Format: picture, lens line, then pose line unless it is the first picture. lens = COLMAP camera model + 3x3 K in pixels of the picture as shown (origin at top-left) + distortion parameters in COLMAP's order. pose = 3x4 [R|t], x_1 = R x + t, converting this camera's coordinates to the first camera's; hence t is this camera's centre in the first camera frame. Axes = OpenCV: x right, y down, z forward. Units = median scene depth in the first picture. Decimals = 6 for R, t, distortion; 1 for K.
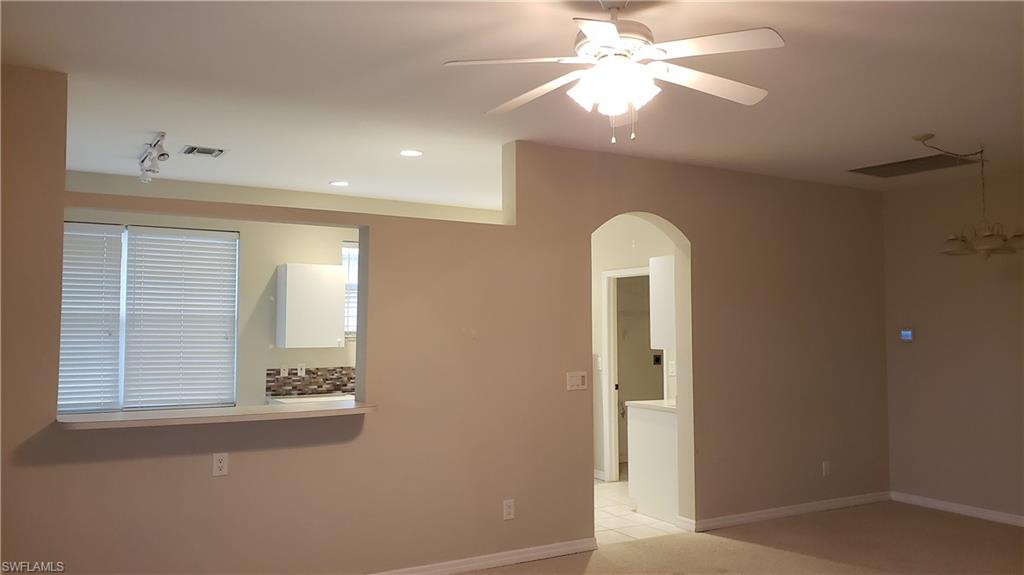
lens RADIAL K [[794.7, 0, 512.0], [0, 794.7, 287.5], [0, 0, 1]] dist [0.034951, 0.003123]
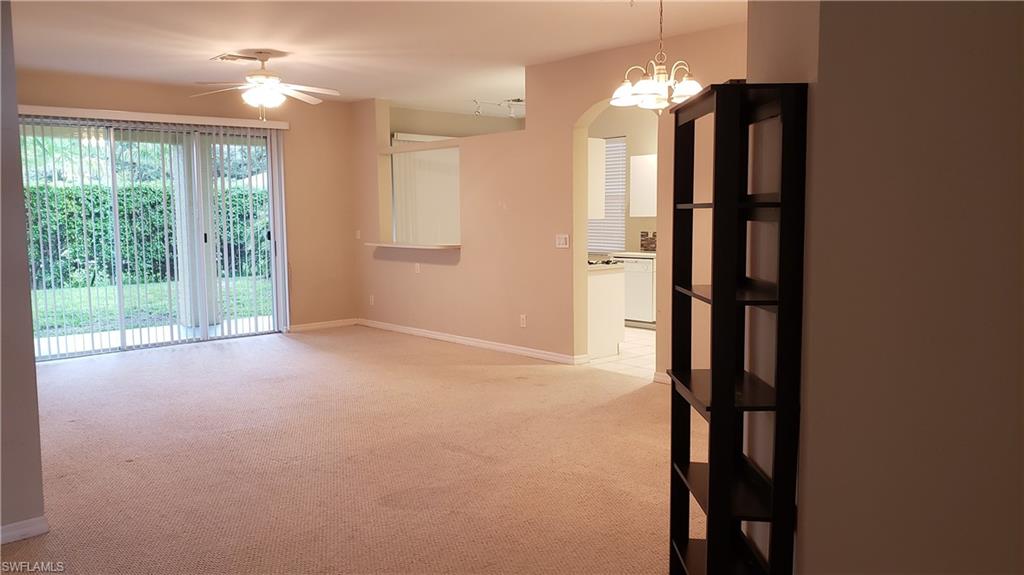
lens RADIAL K [[794.7, 0, 512.0], [0, 794.7, 287.5], [0, 0, 1]] dist [0.034951, 0.003123]
pose [[0.145212, 0.090849, -0.985221, 1.412937], [0.067744, 0.992526, 0.101508, 0.051437], [0.987079, -0.081483, 0.137972, 0.718607]]
